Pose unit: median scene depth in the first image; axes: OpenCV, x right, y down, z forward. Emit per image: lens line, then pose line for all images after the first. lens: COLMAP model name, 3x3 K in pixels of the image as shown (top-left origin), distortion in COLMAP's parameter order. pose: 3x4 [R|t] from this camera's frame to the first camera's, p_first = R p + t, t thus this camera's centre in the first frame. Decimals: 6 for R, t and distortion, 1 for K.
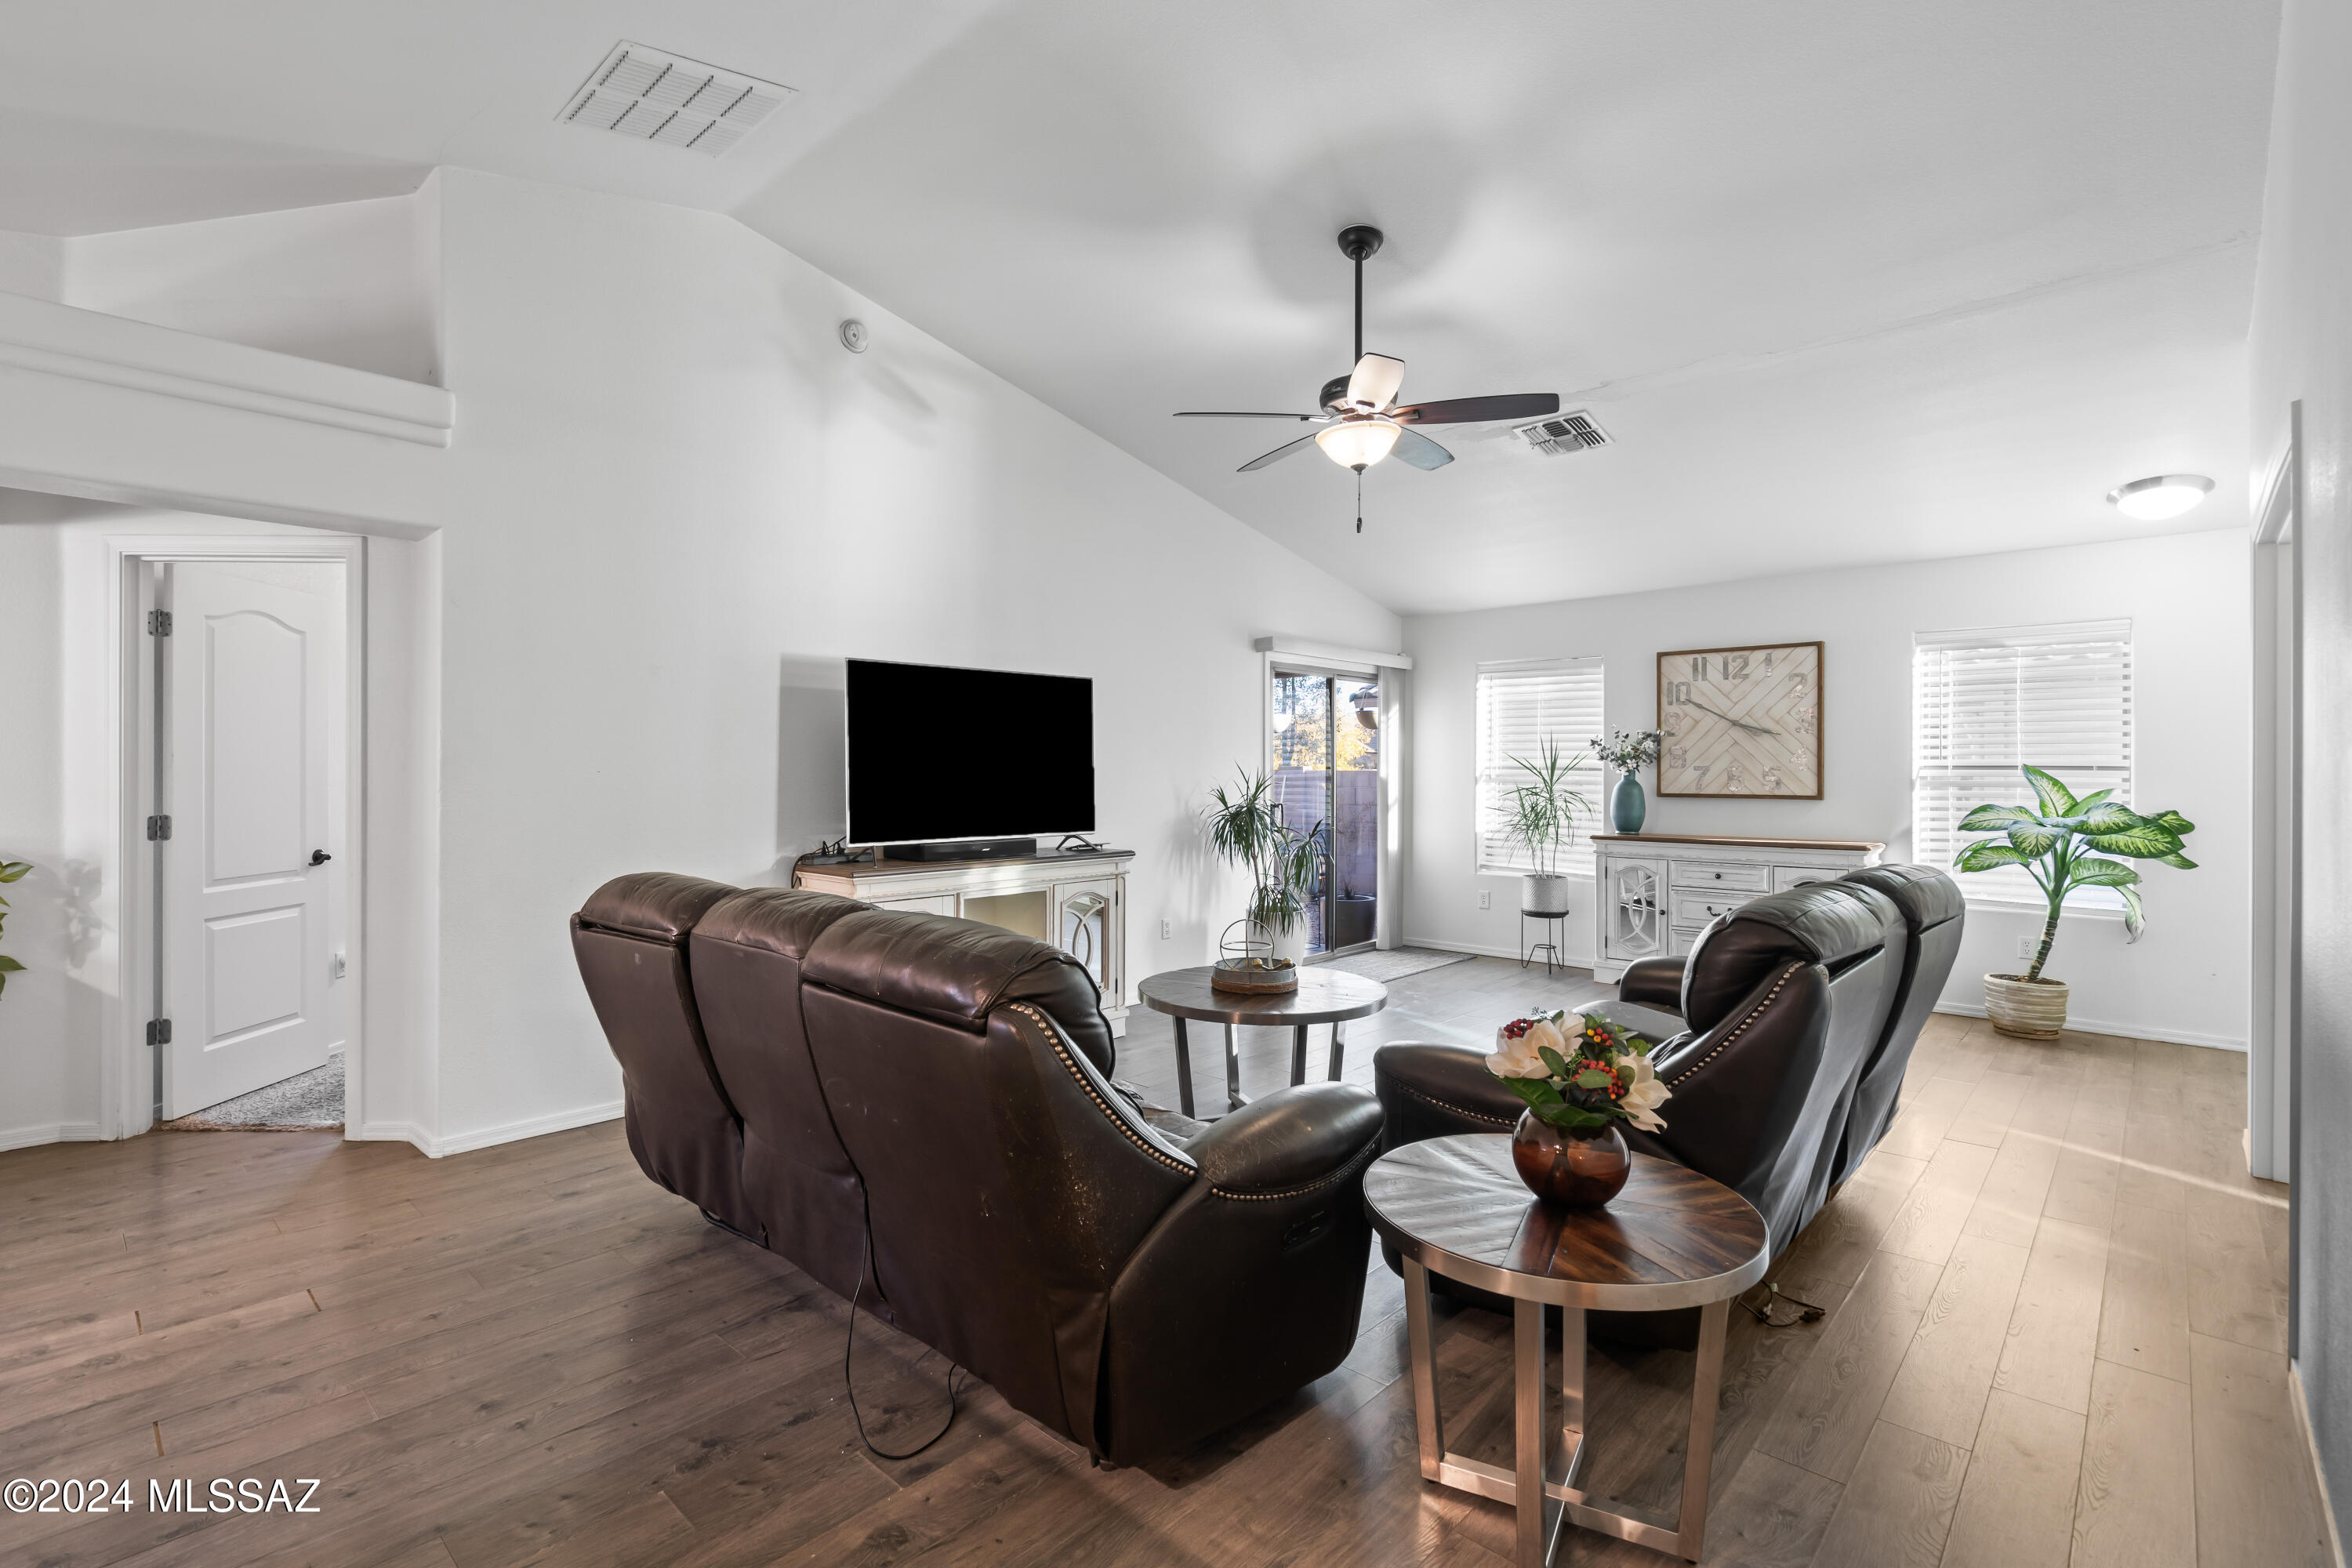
lens RADIAL K [[1080.2, 0, 1161.0], [0, 1080.2, 771.0], [0, 0, 1]] dist [-0.002591, 0.000706]
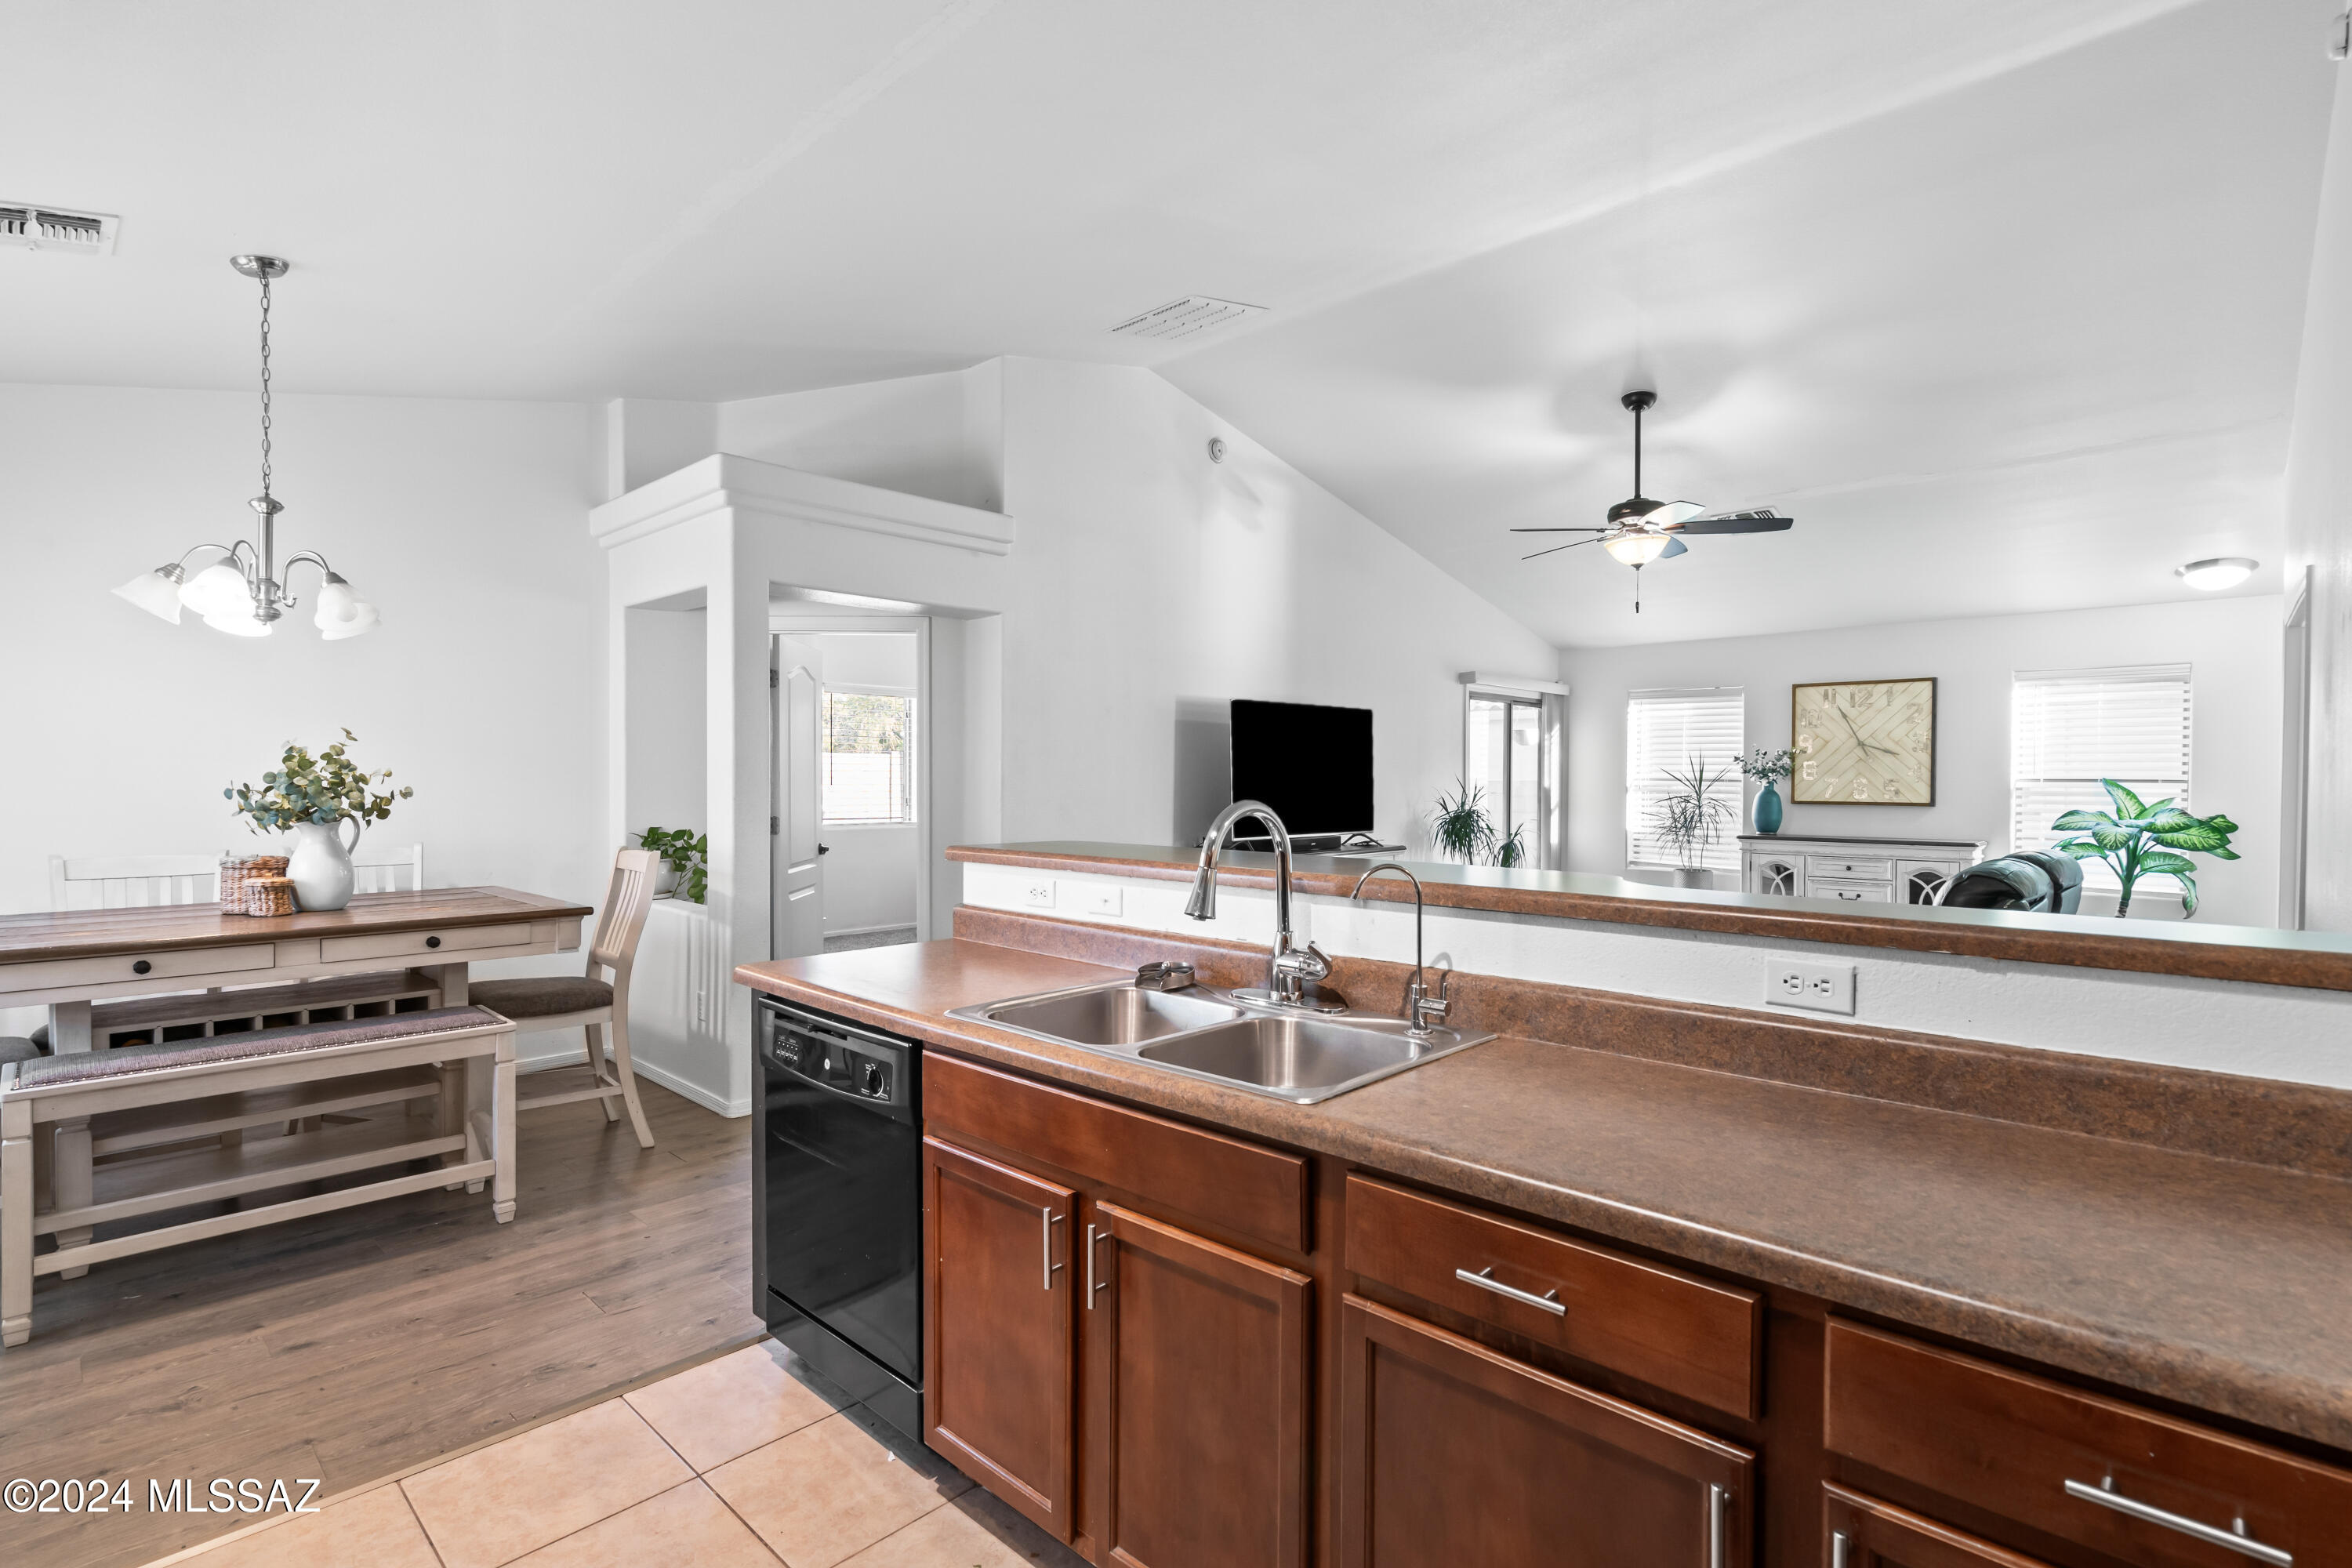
lens RADIAL K [[1080.2, 0, 1191.2], [0, 1080.2, 795.5], [0, 0, 1]] dist [-0.002591, 0.000706]
pose [[0.999993, 0.000196, -0.003716, -0.272352], [-0.000138, 0.999880, 0.015463, -0.005377], [0.003719, -0.015462, 0.999874, -0.276222]]
